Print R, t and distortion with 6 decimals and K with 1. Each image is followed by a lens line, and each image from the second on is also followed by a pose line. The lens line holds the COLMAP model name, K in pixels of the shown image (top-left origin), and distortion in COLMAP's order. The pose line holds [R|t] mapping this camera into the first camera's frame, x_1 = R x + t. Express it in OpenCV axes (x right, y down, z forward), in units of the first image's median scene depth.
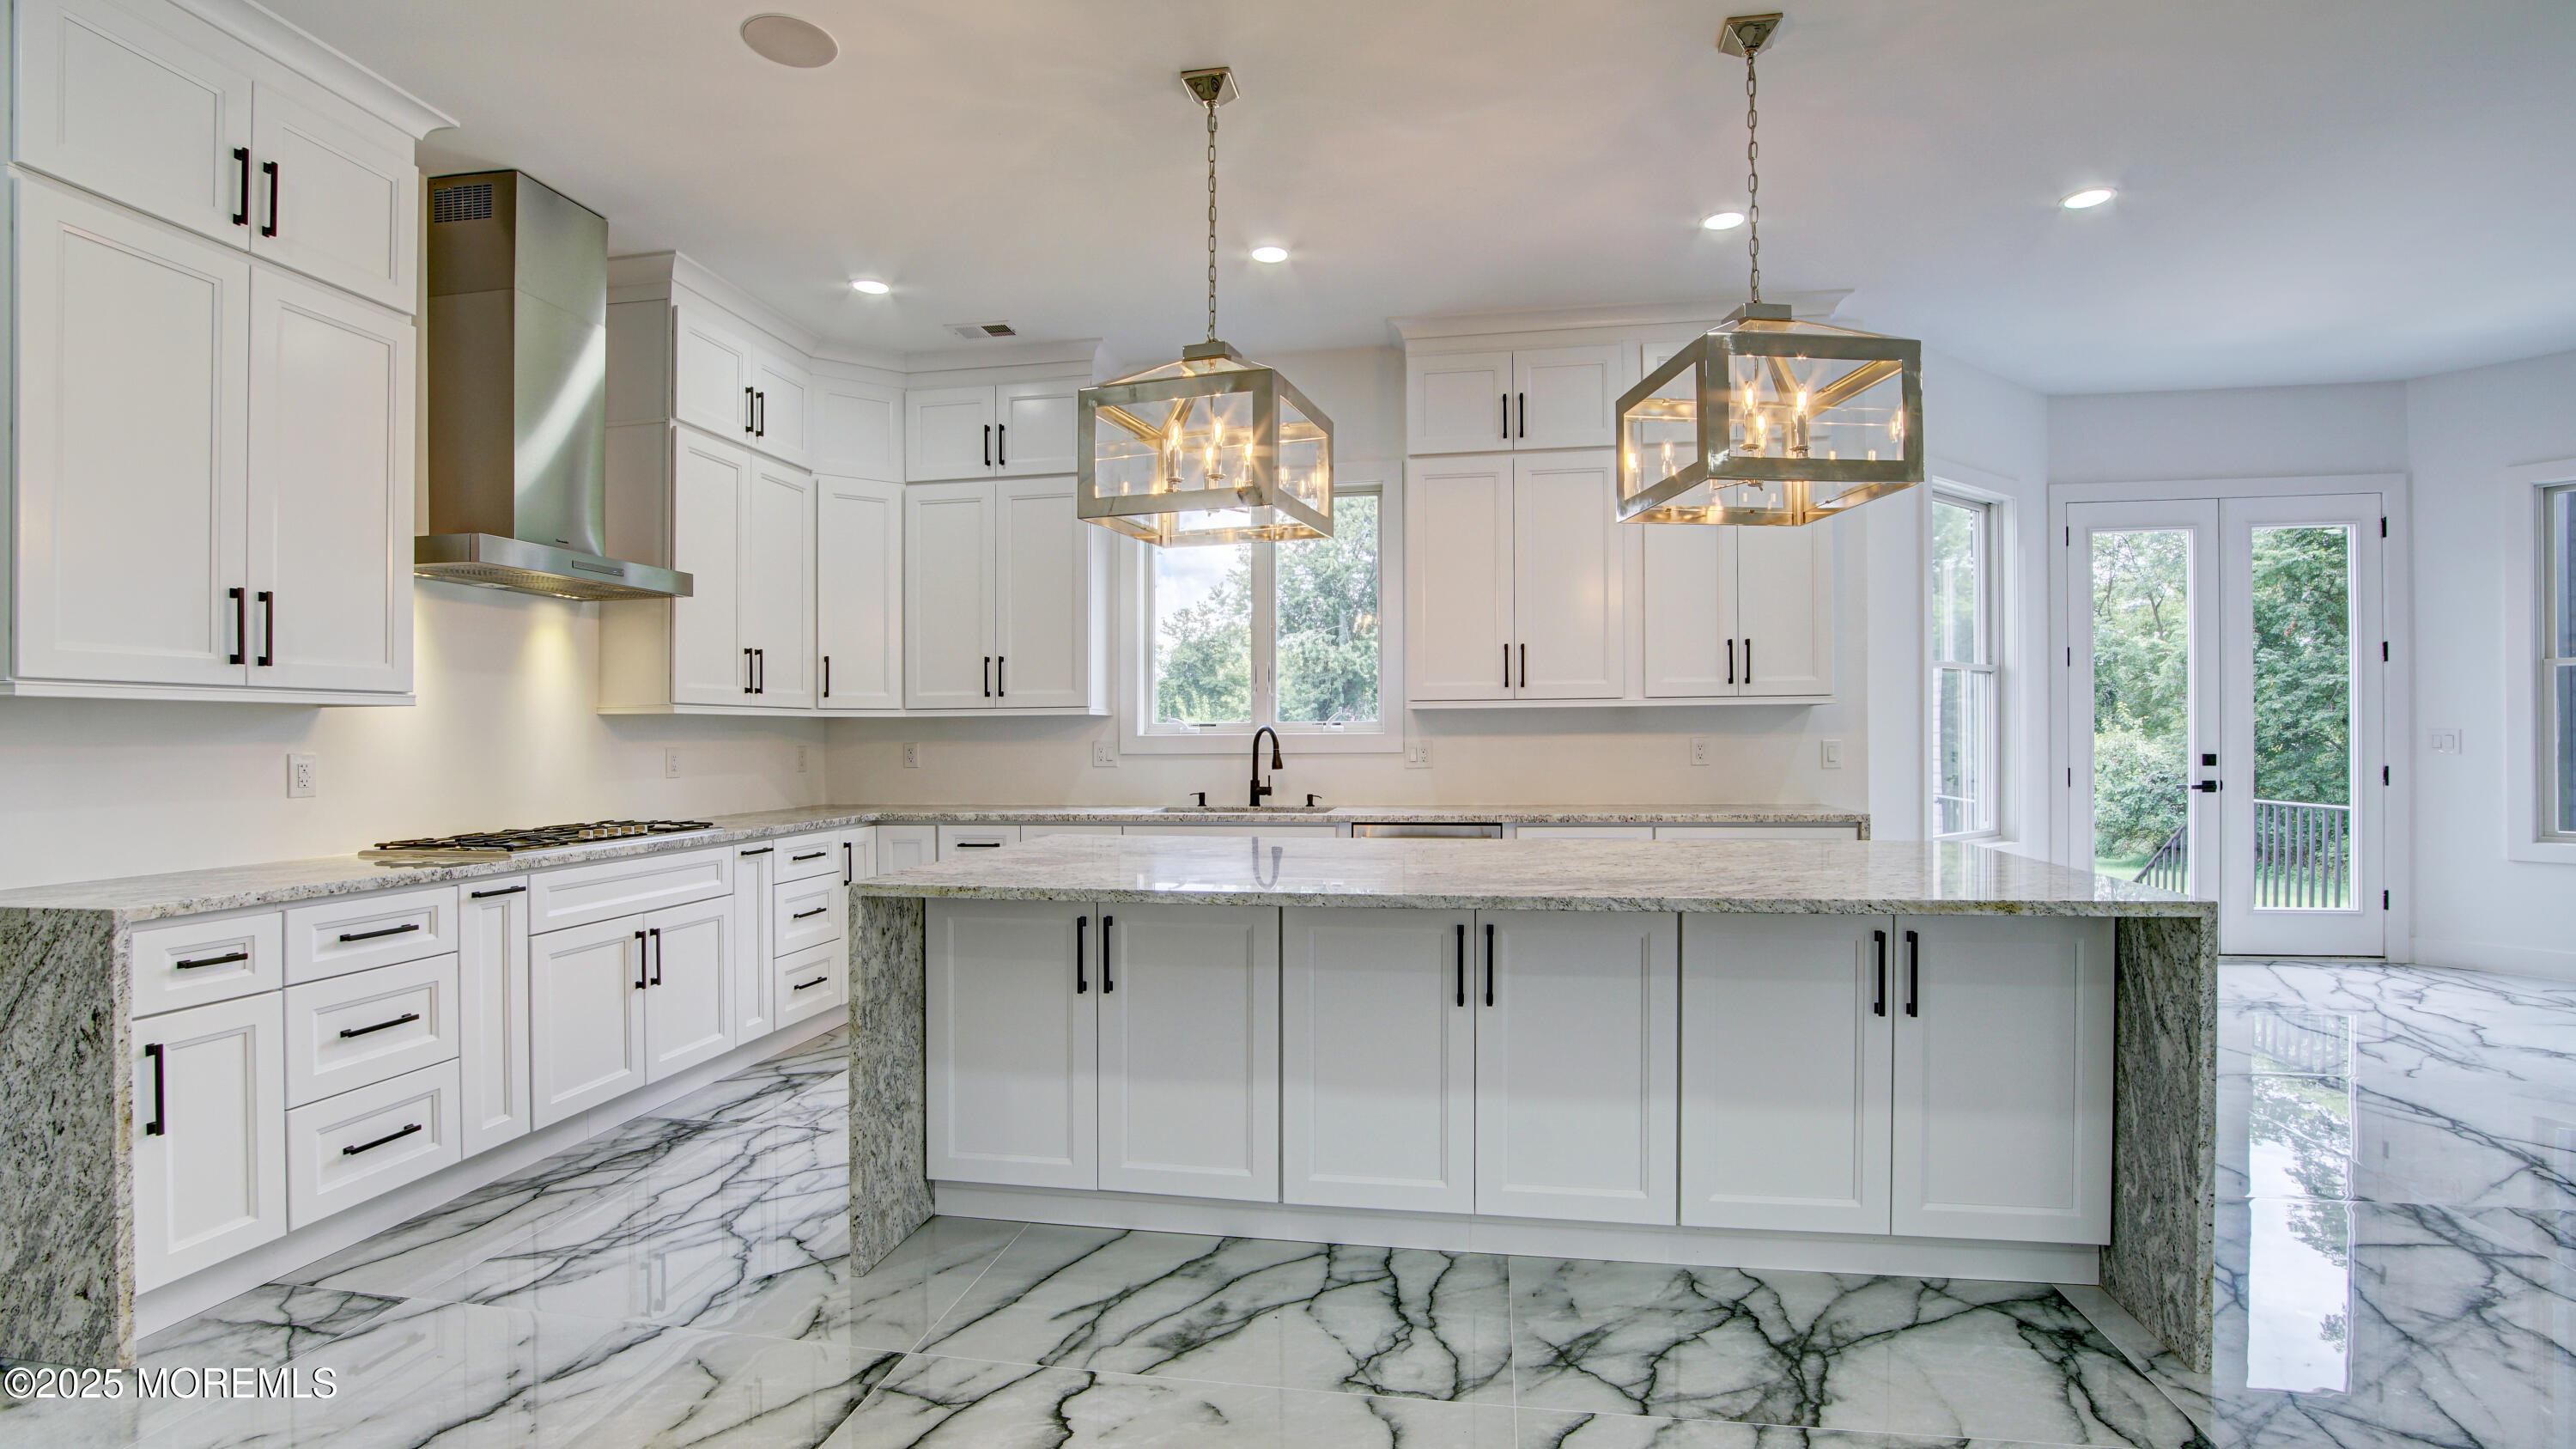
lens RADIAL K [[1162.7, 0, 1293.7], [0, 1162.7, 725.1], [0, 0, 1]] dist [-0.038843, 0.008313]
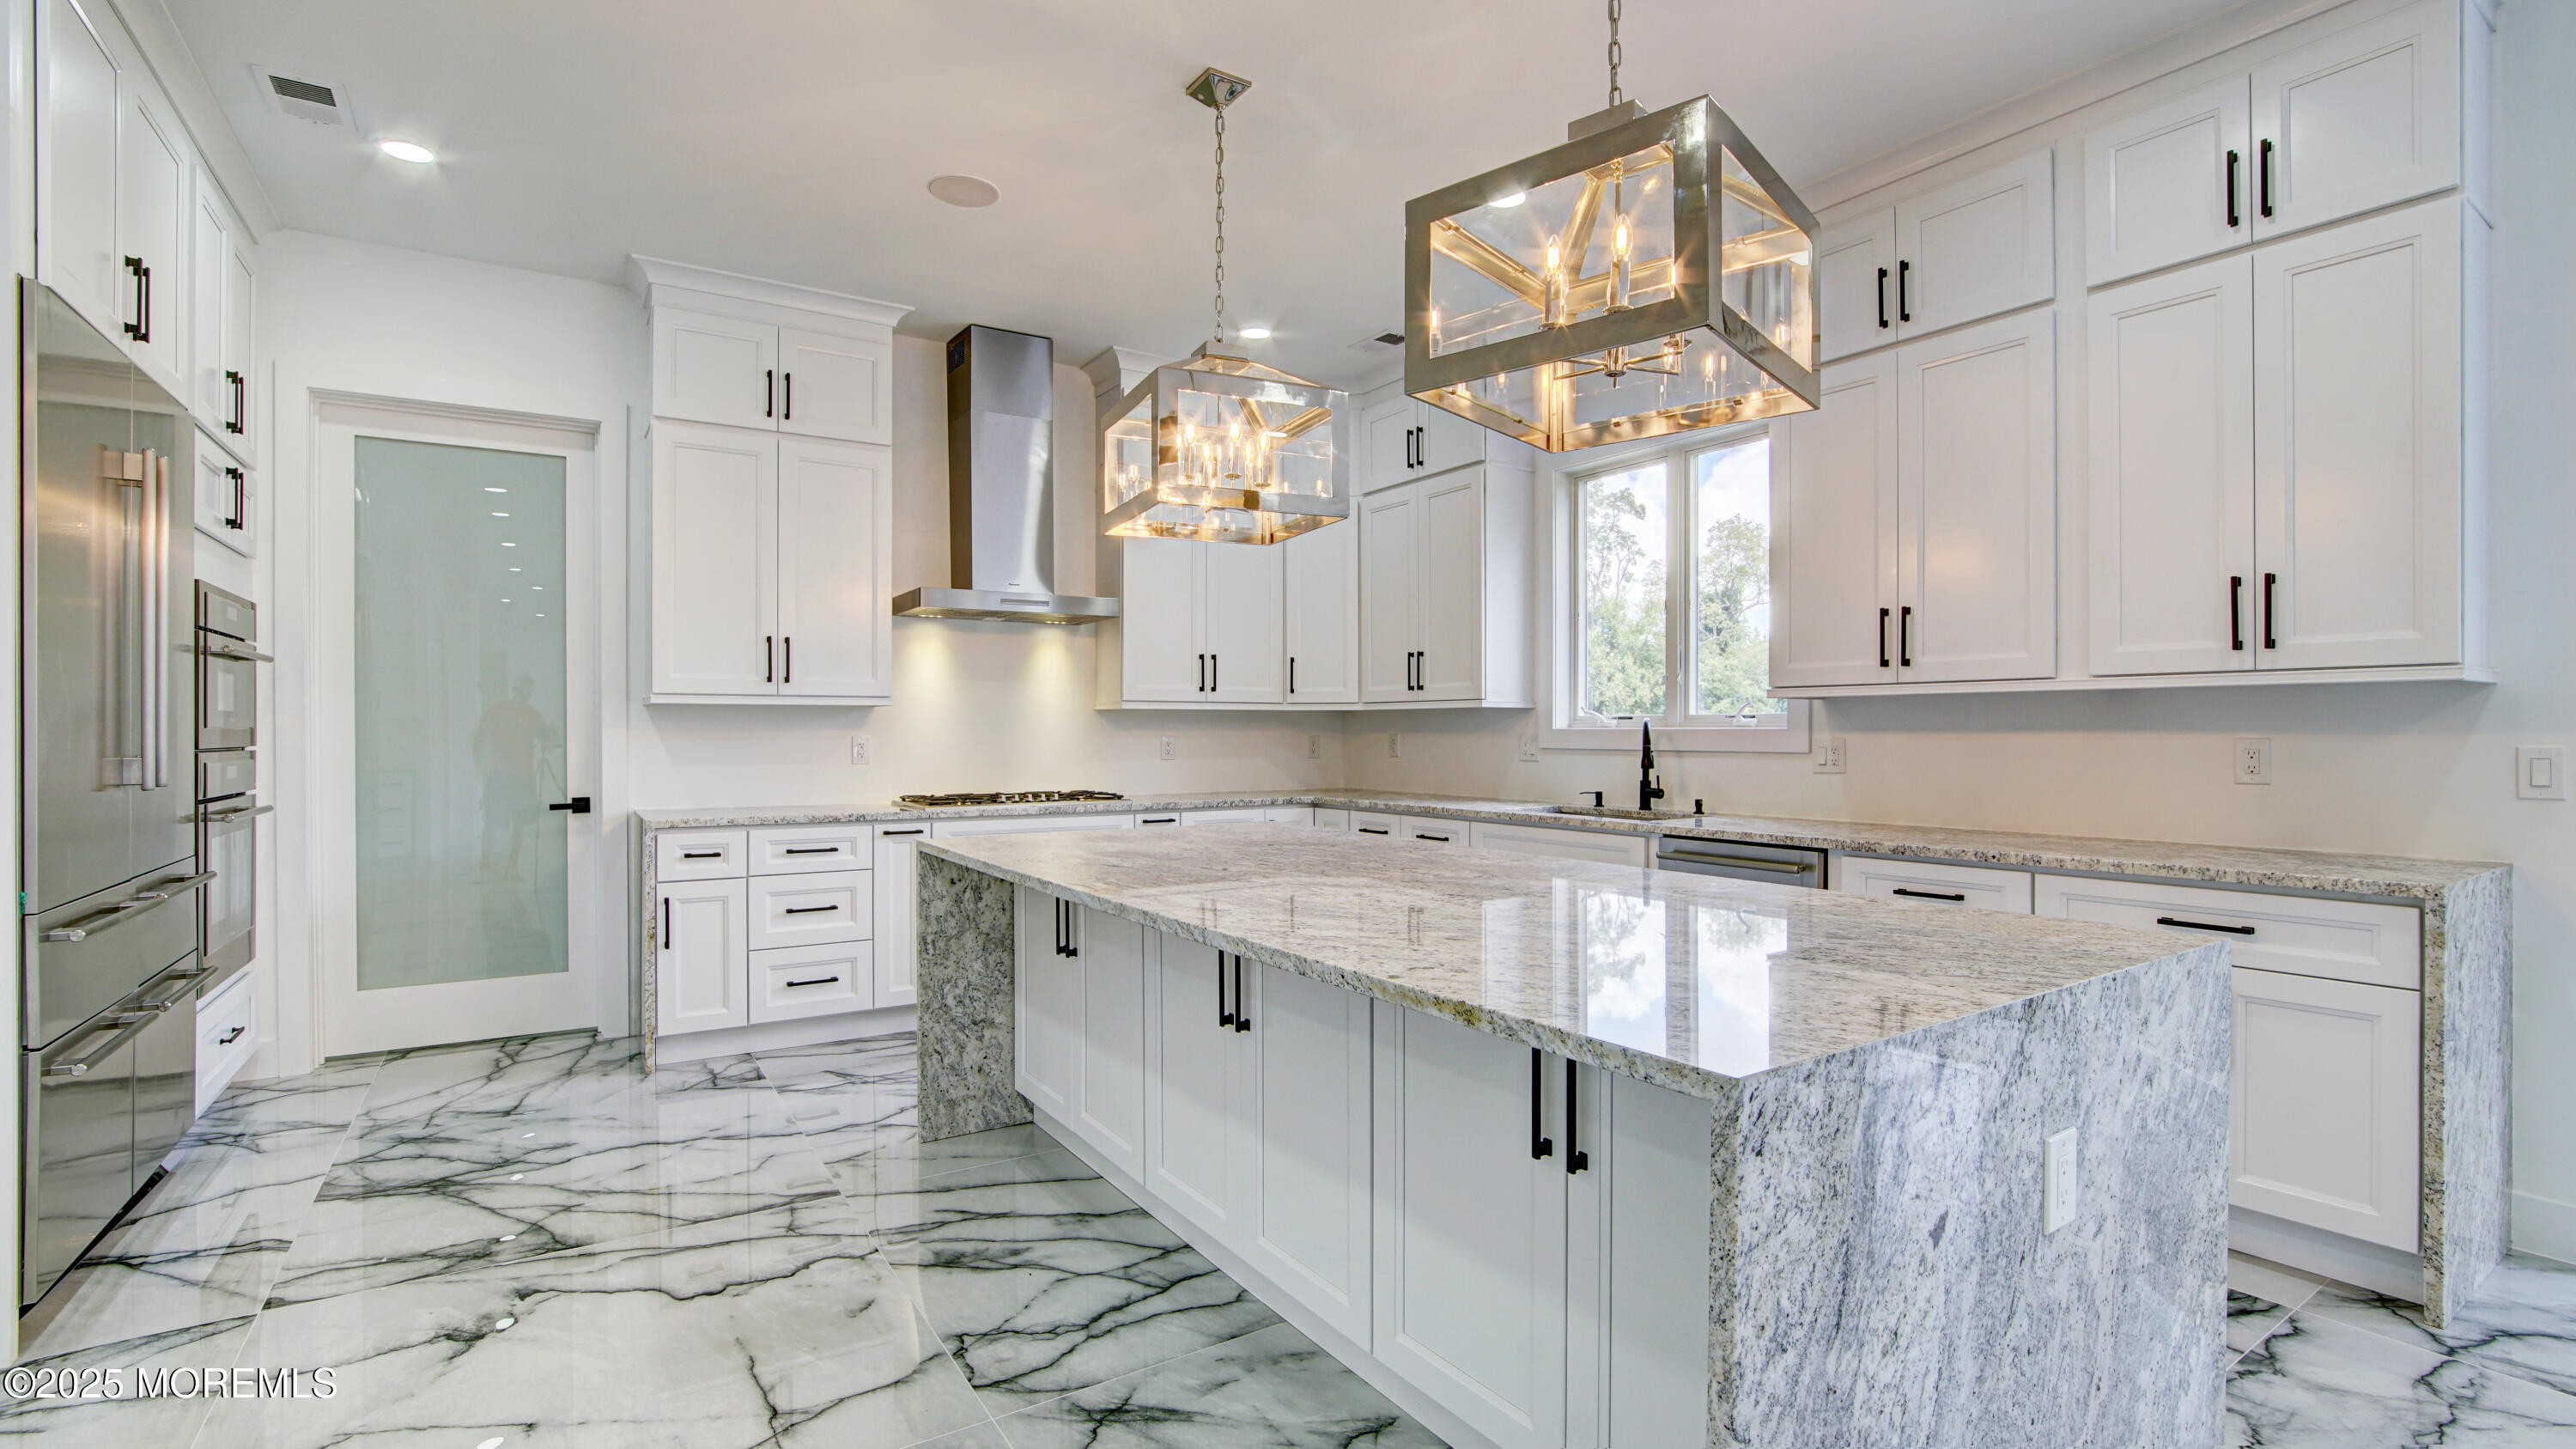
lens RADIAL K [[1162.7, 0, 1287.2], [0, 1162.7, 707.7], [0, 0, 1]] dist [-0.038843, 0.008313]
pose [[0.677881, -0.005911, -0.735147, 0.721949], [0.001708, 0.999978, -0.006465, -0.004057], [0.735169, 0.003127, 0.677876, 0.346005]]
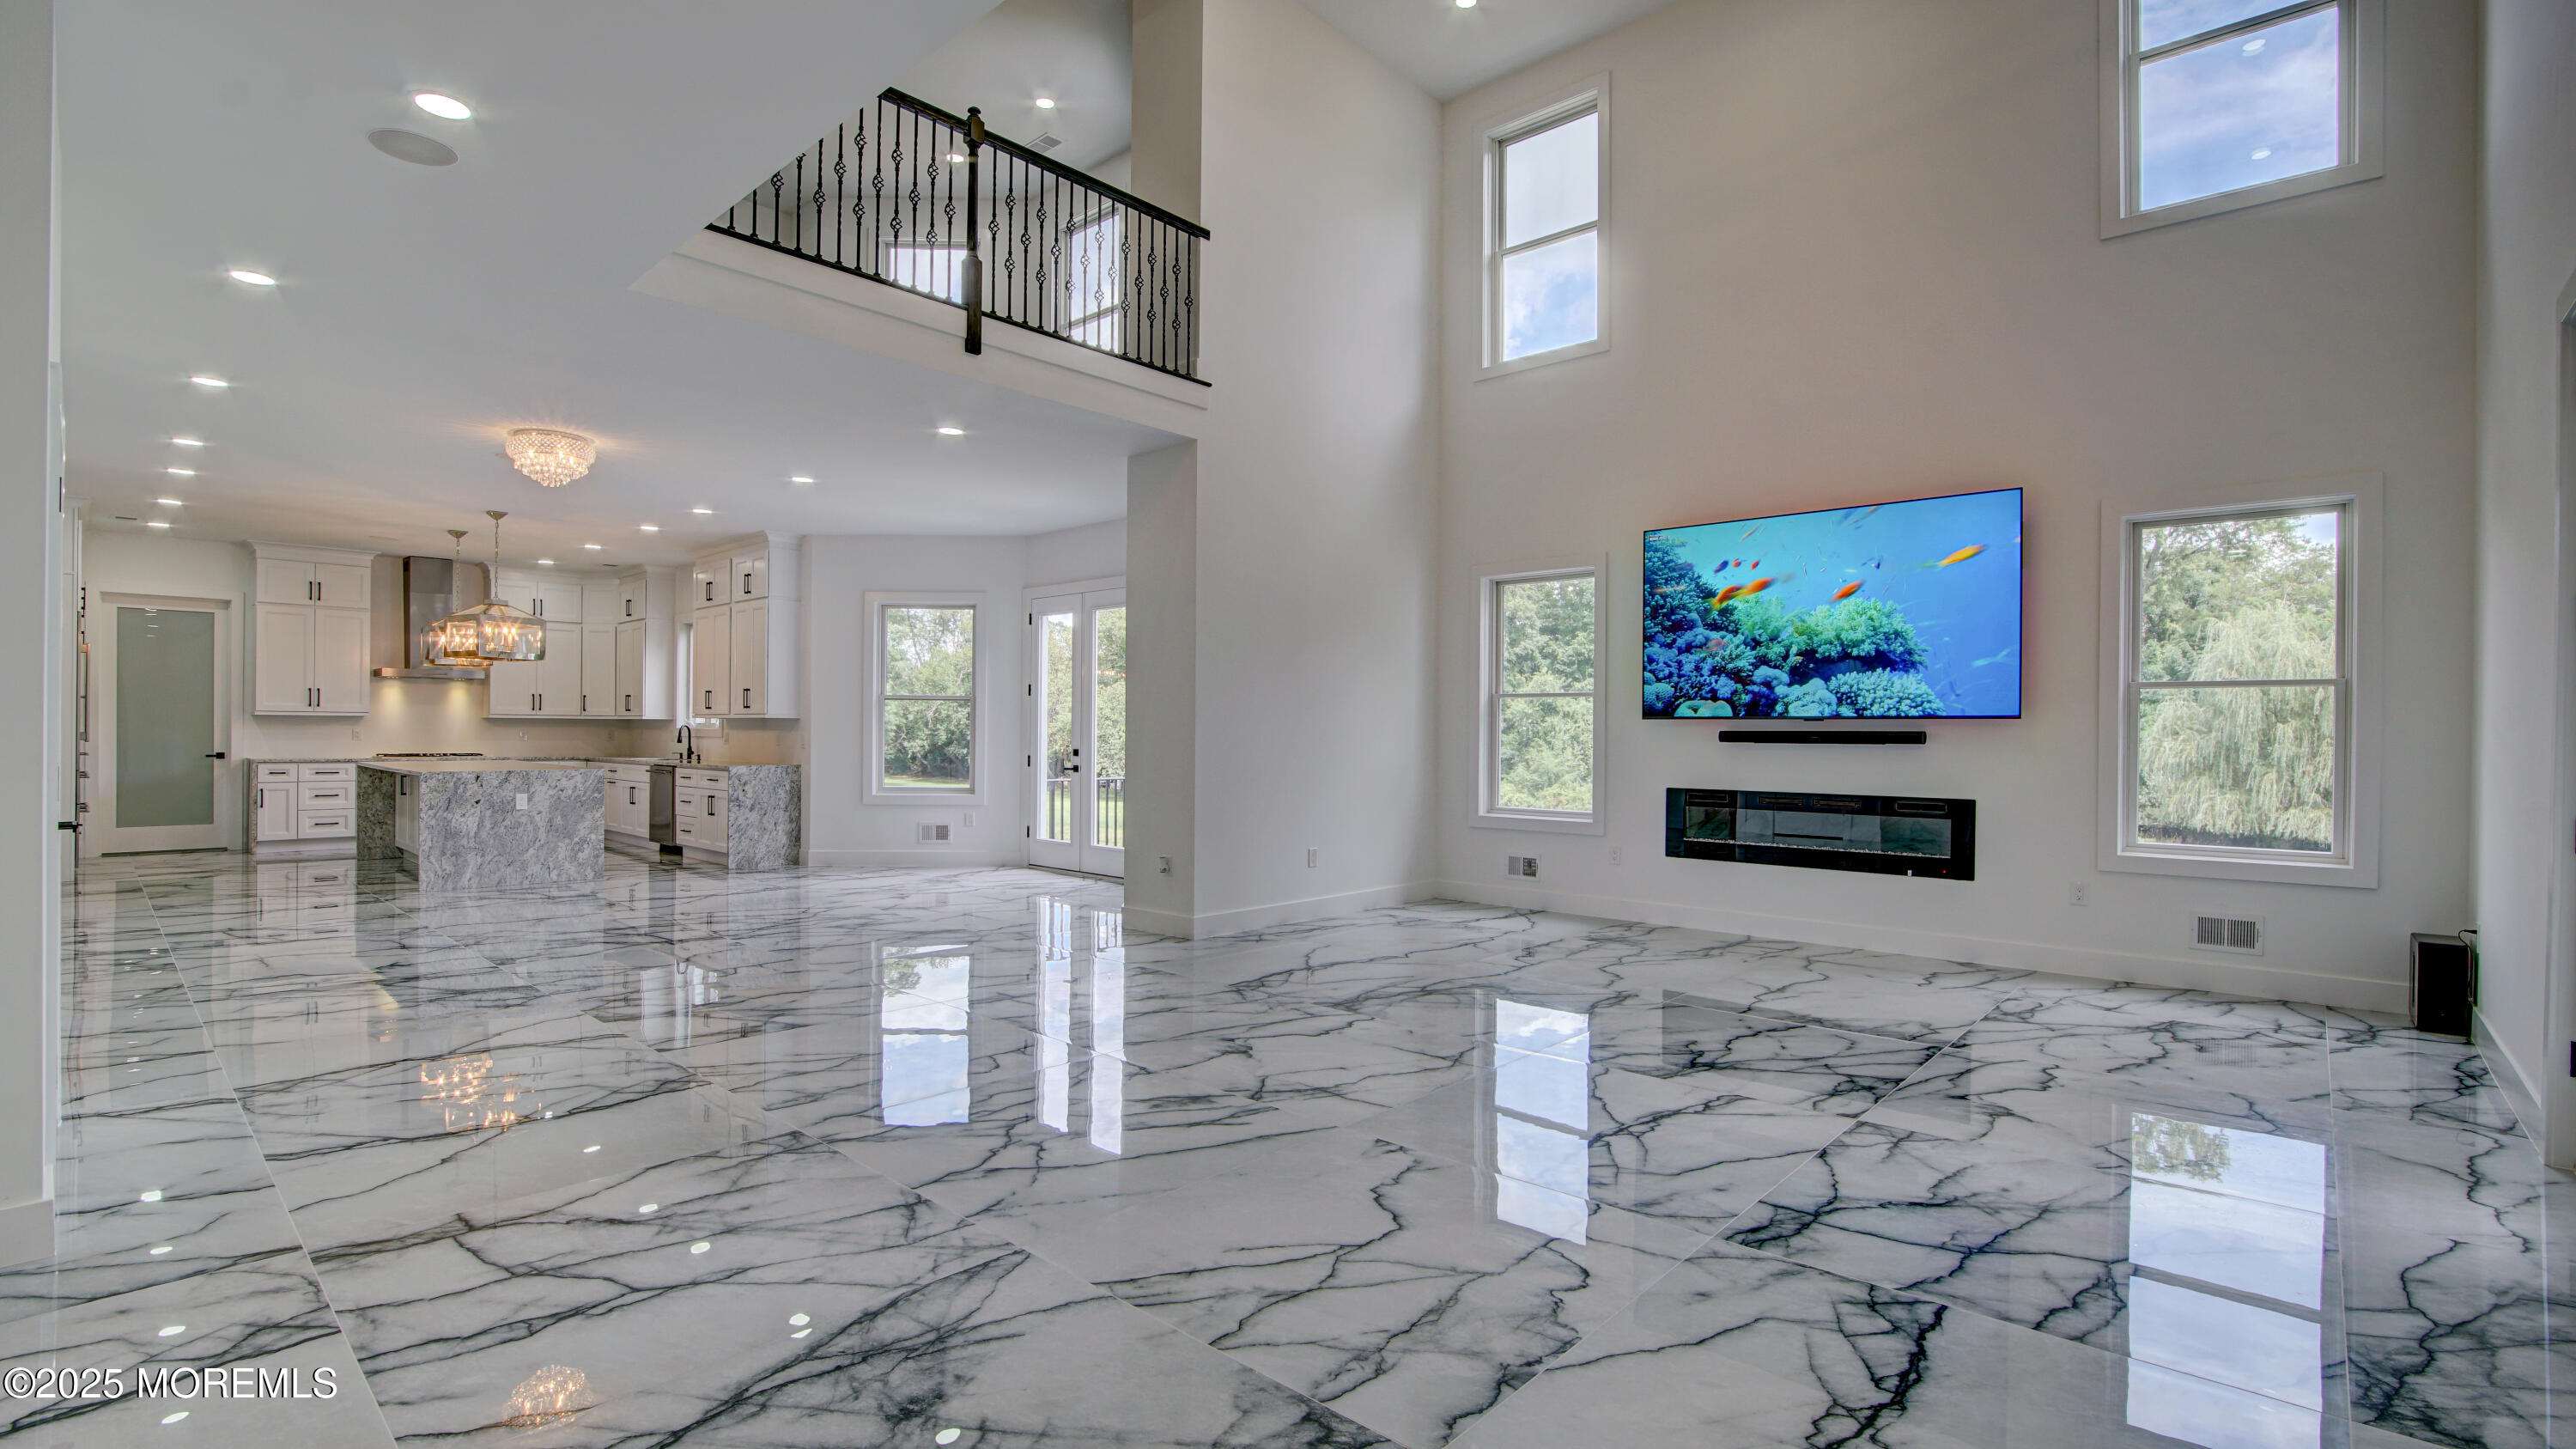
lens RADIAL K [[1162.7, 0, 1291.2], [0, 1162.7, 709.4], [0, 0, 1]] dist [-0.038843, 0.008313]
pose [[0.837906, 0.005917, -0.545782, 3.772745], [-0.010242, 0.999936, -0.004883, -0.052009], [0.545718, 0.009681, 0.837913, -0.460252]]
